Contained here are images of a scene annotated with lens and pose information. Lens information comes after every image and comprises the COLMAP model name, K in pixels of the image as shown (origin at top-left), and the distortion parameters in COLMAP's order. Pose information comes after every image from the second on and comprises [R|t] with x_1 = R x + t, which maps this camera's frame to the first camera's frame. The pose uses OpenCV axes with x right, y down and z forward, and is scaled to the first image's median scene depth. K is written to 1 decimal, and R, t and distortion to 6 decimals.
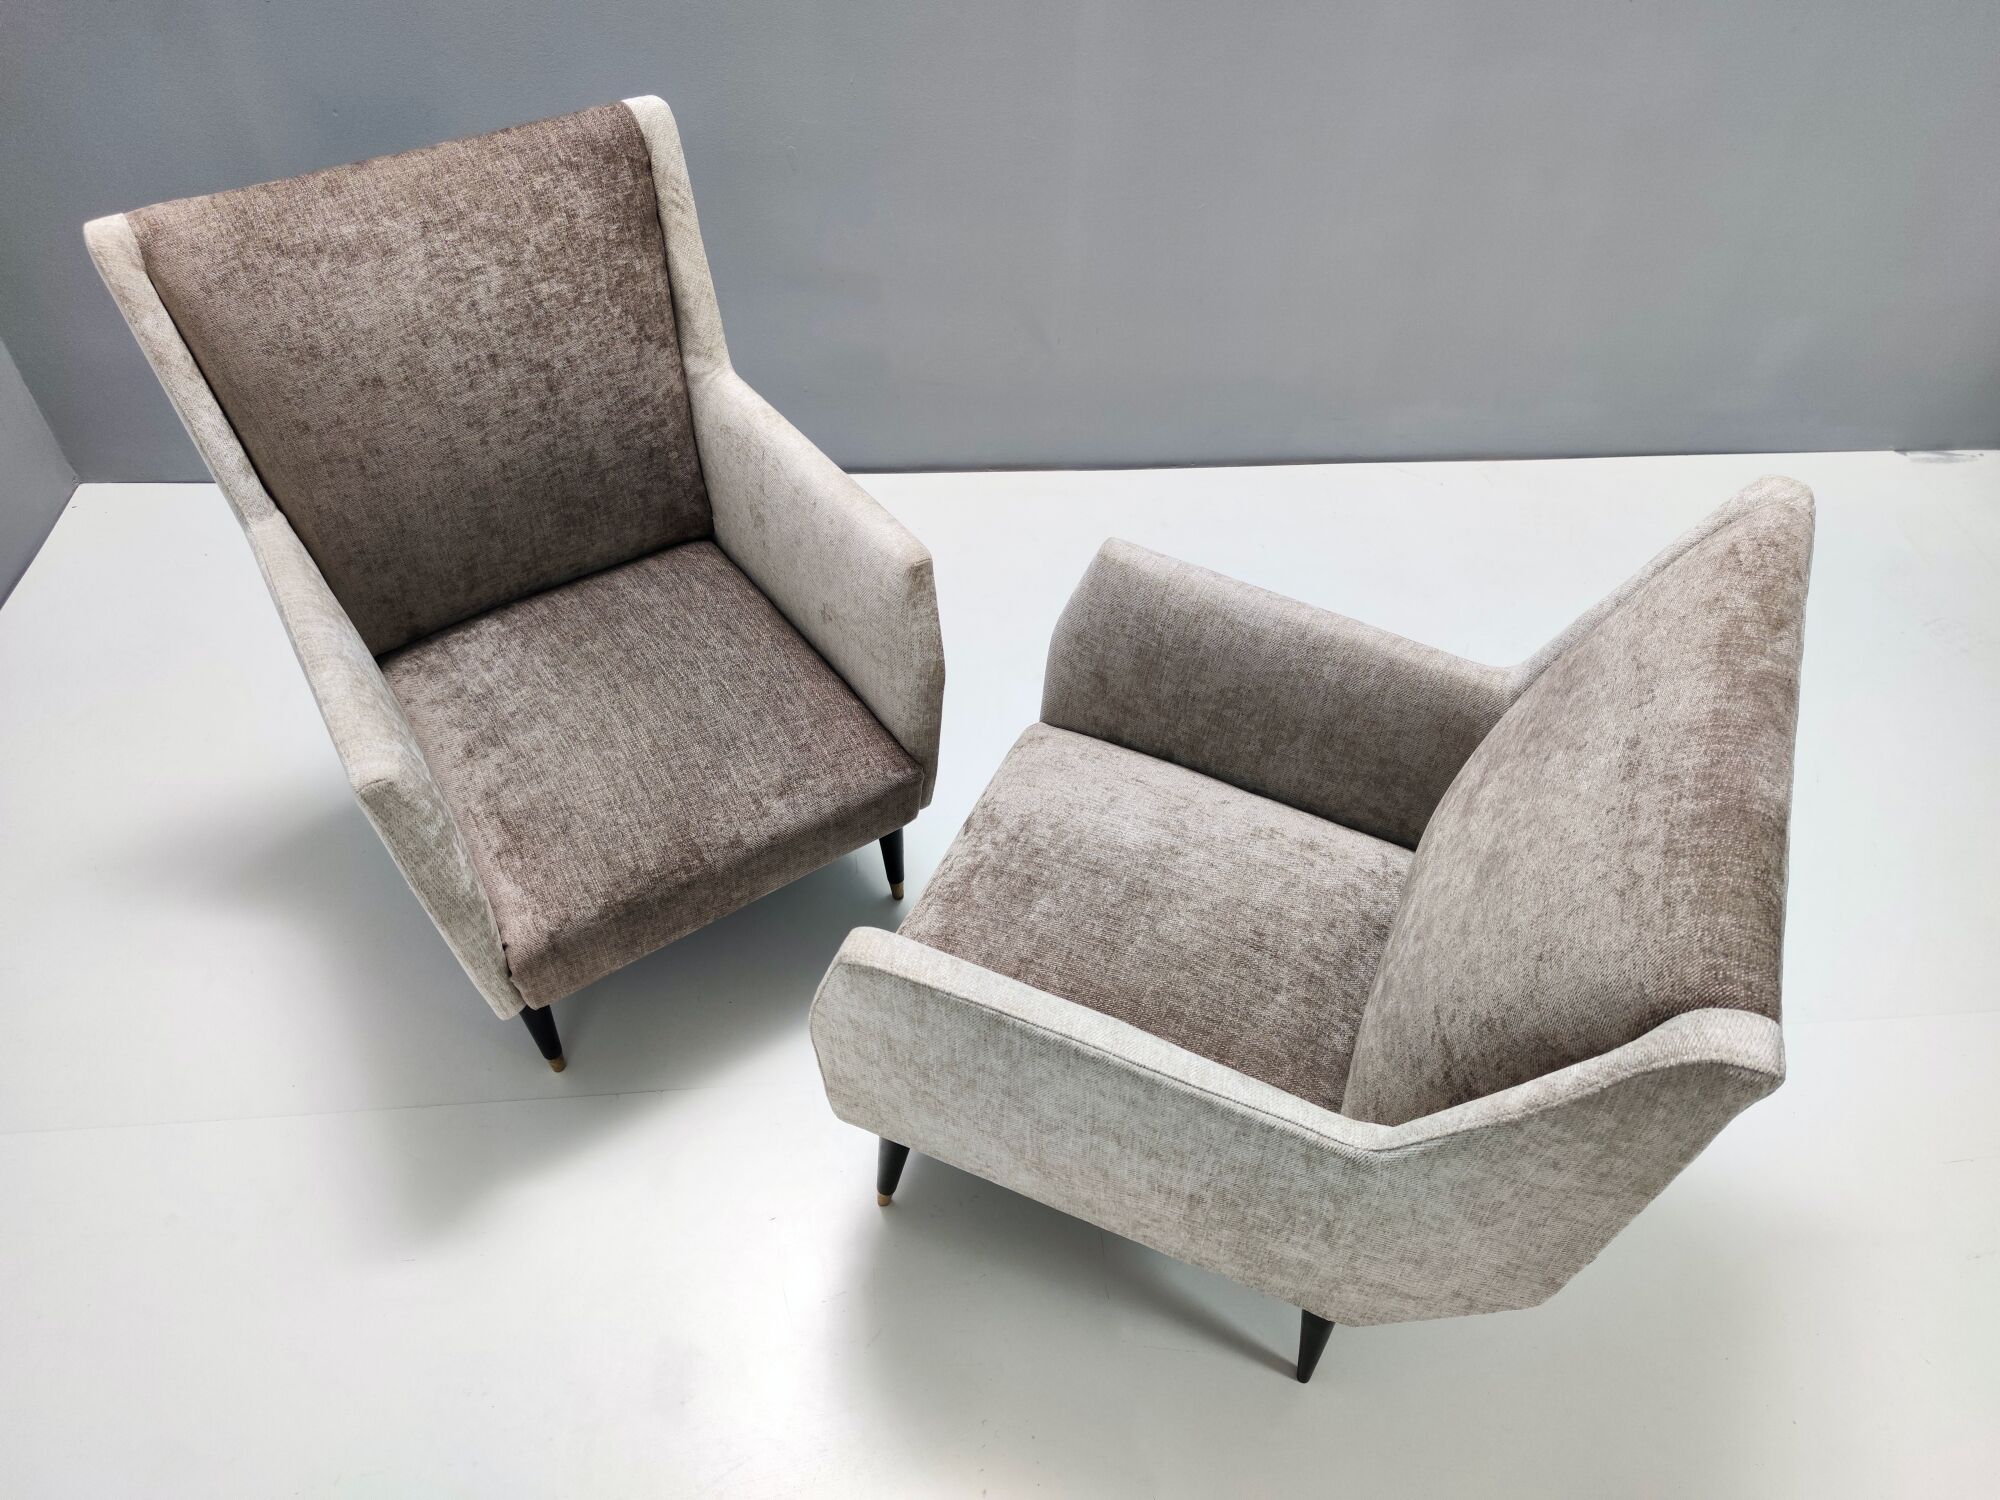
lens RADIAL K [[1387.6, 0, 1057.1], [0, 1387.6, 750.8], [0, 0, 1]] dist [0.003732, 0.005870]
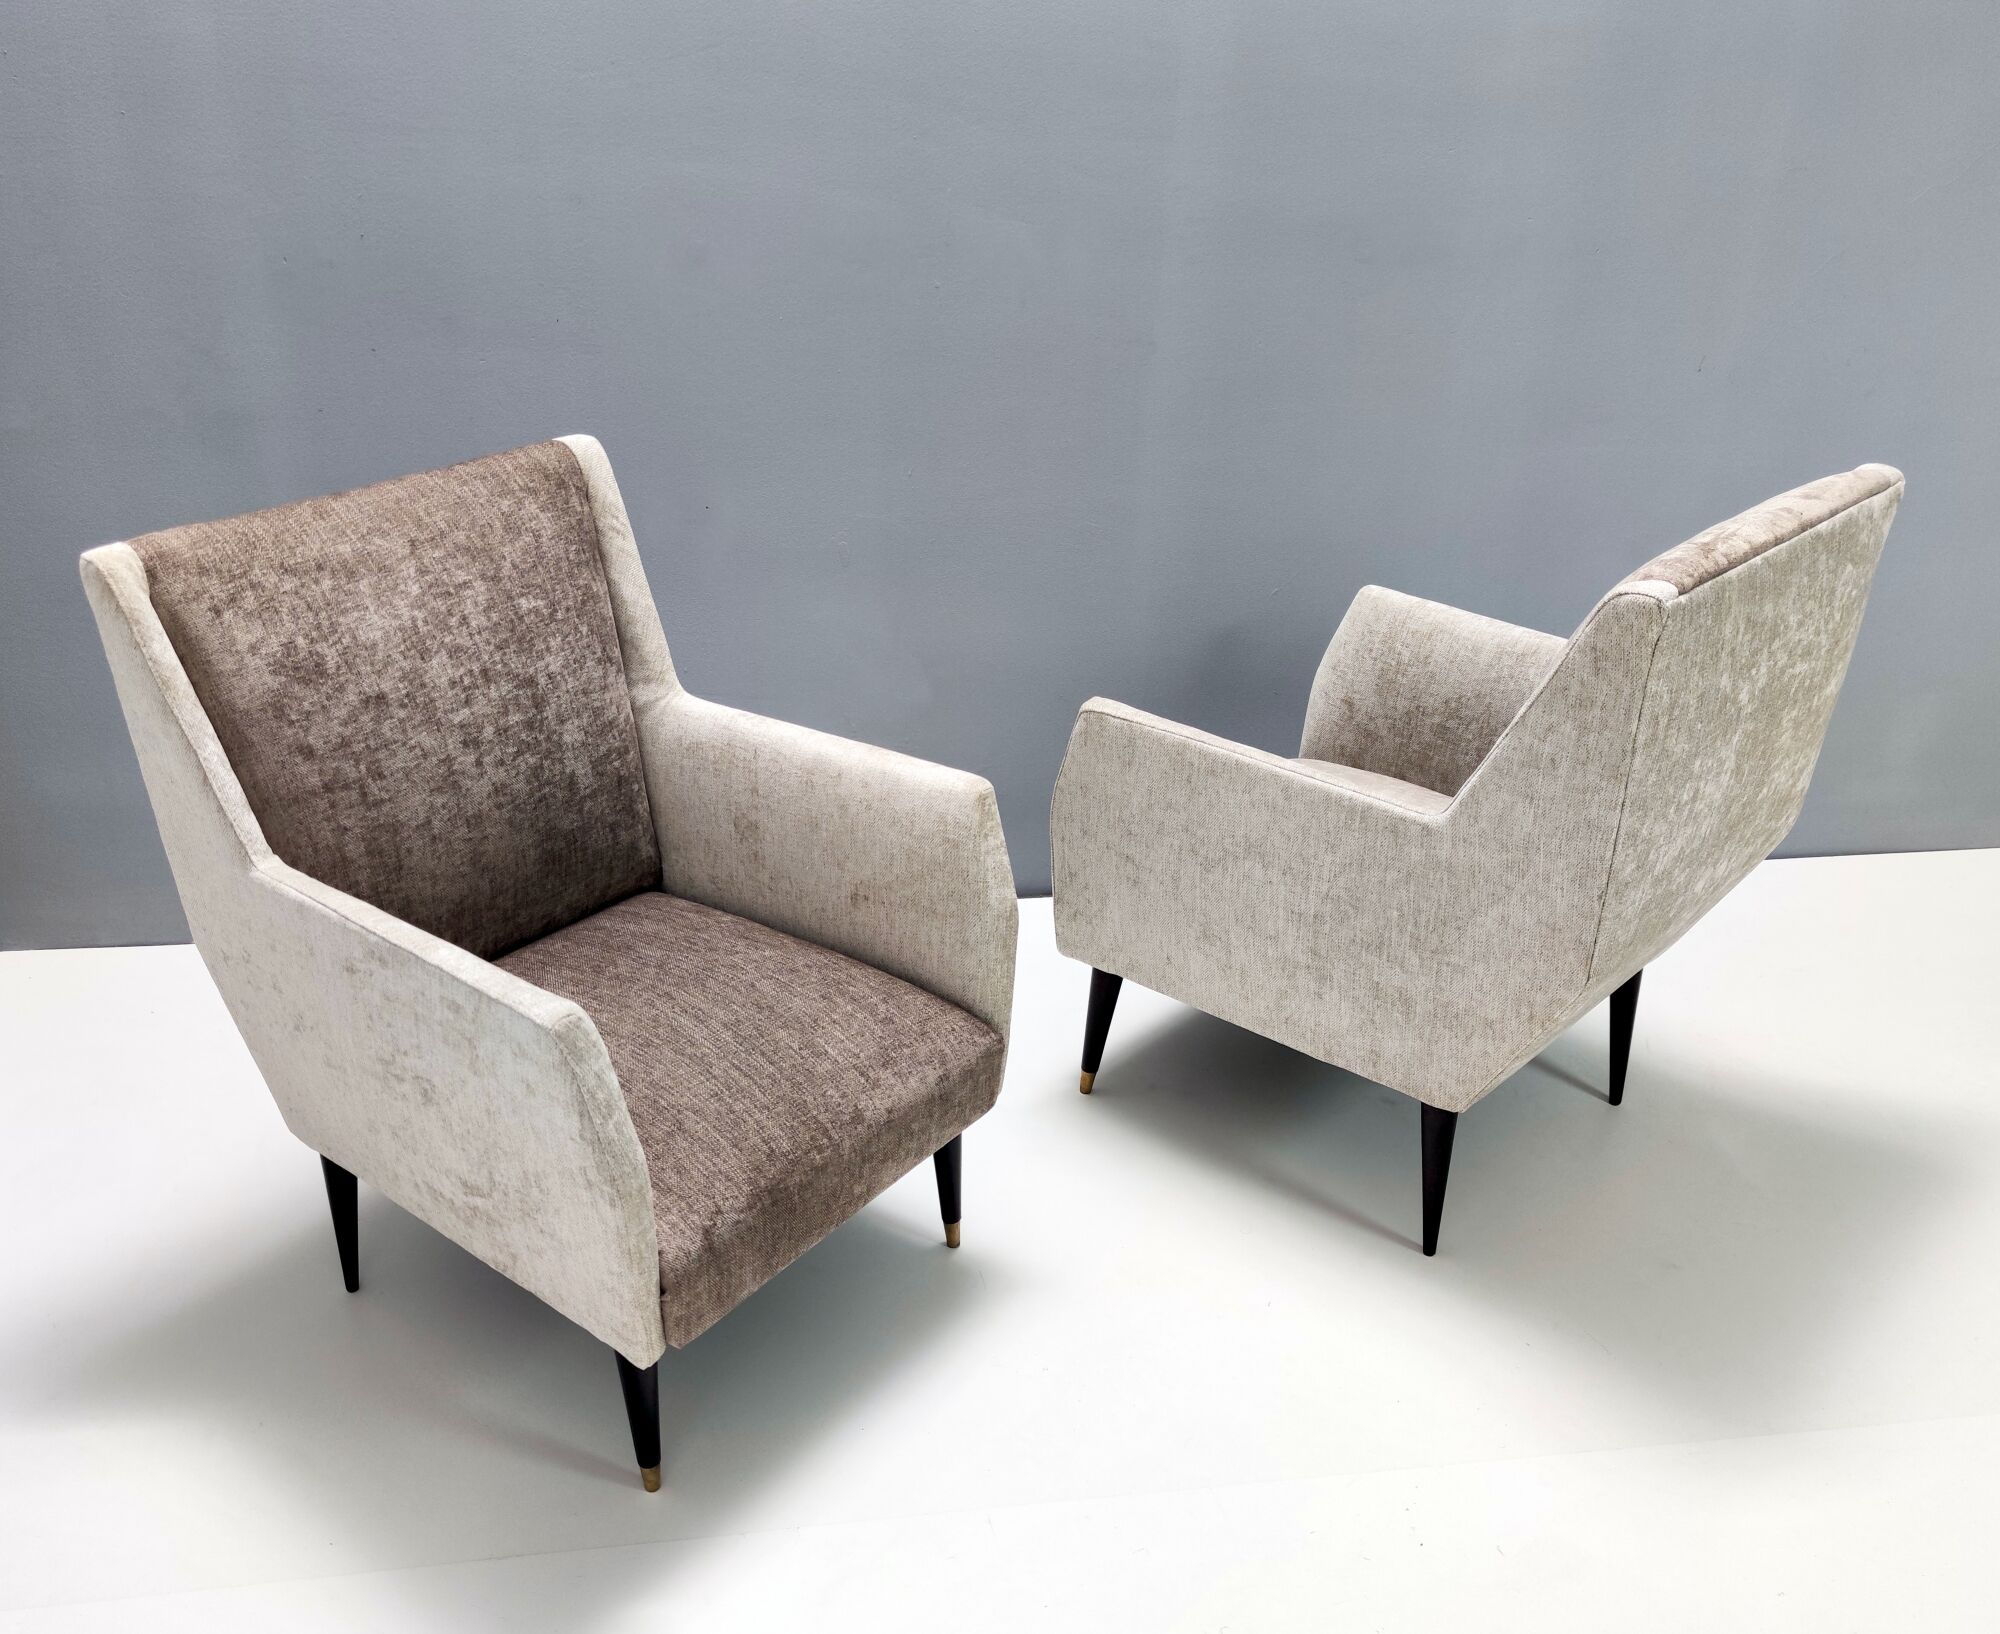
lens RADIAL K [[1712.6, 0, 1000.7], [0, 1712.6, 870.2], [0, 0, 1]] dist [0.011898, -0.009301]
pose [[0.952575, -0.172953, 0.250374, -0.384609], [0.245732, 0.922501, -0.297669, 0.264139], [-0.179488, 0.345078, 0.921252, -0.073904]]
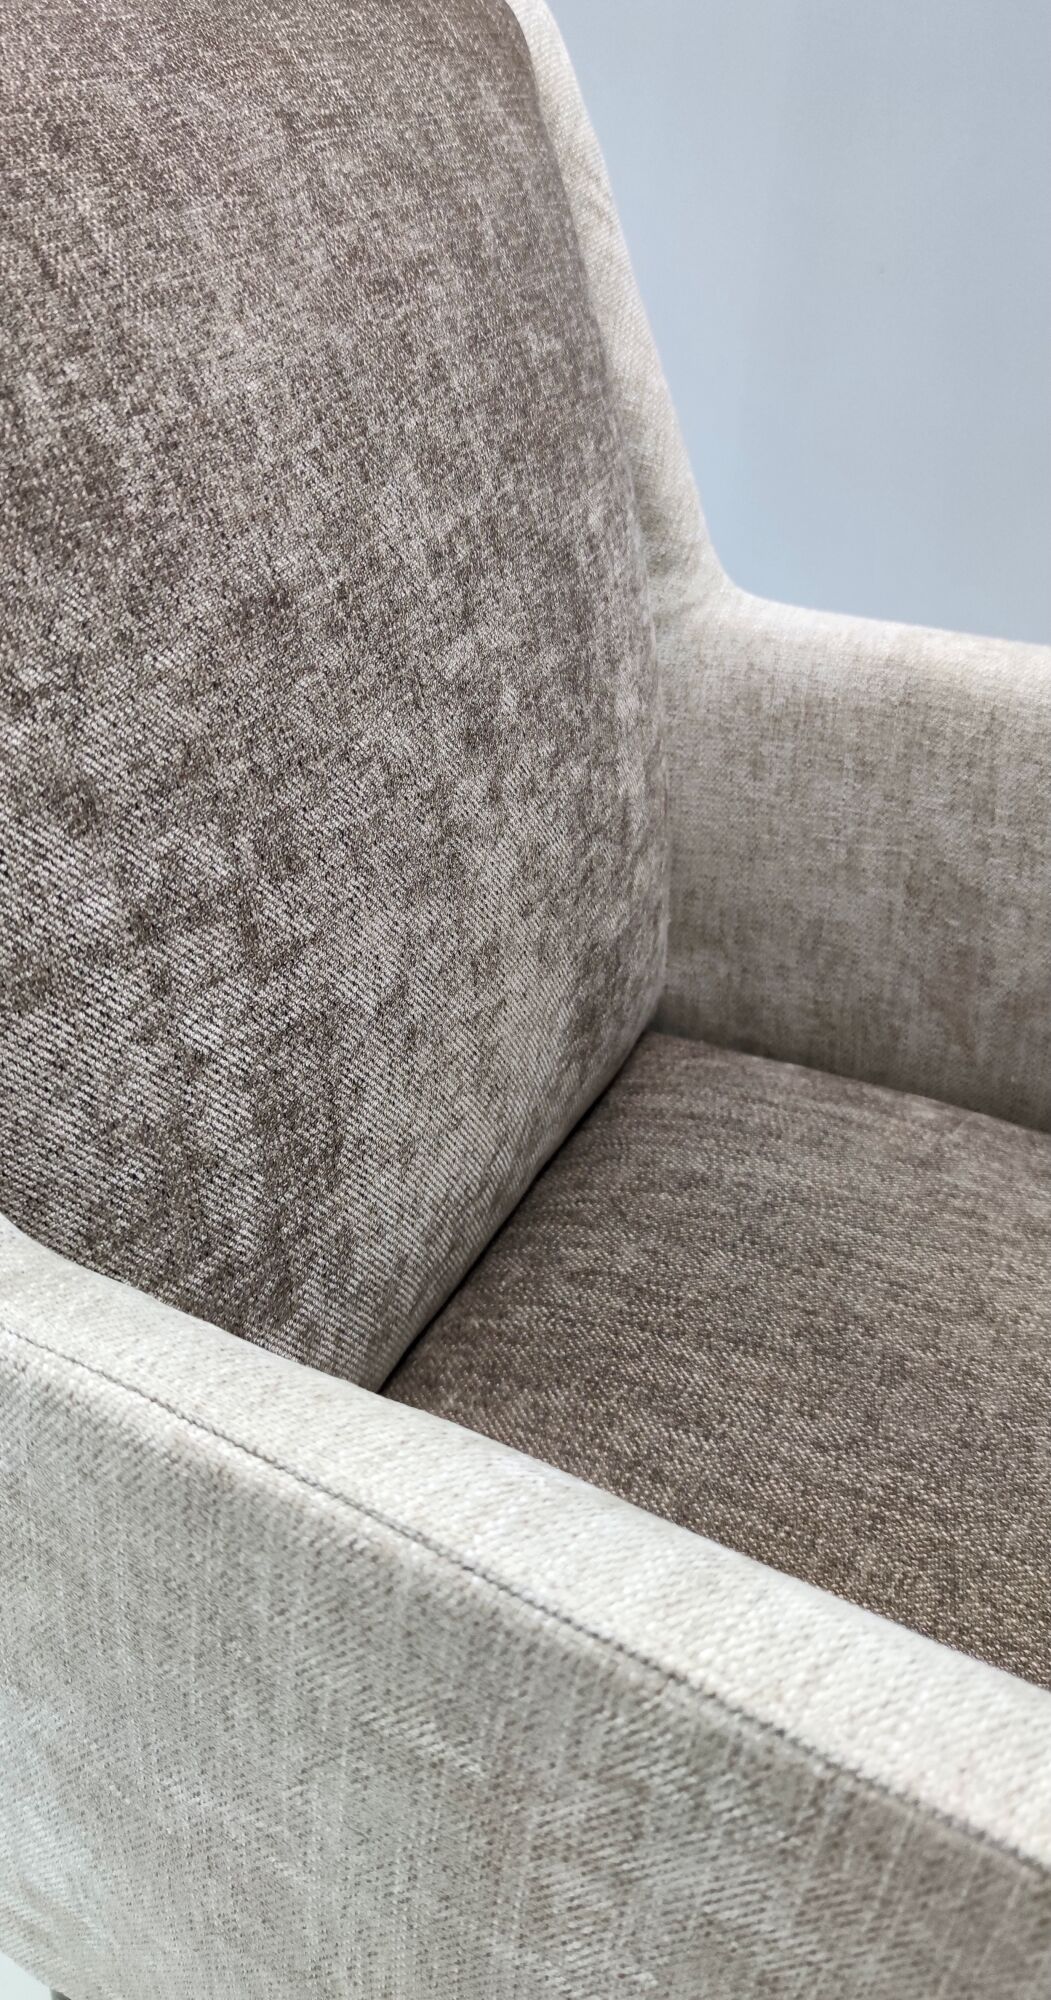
lens RADIAL K [[1589.6, 0, 528.1], [0, 1589.6, 831.4], [0, 0, 1]] dist [0.116659, -0.355911]
pose [[0.898681, -0.228221, 0.374550, -0.547474], [0.331279, 0.912856, -0.238636, -0.128513], [-0.287449, 0.338539, 0.895971, 0.688698]]
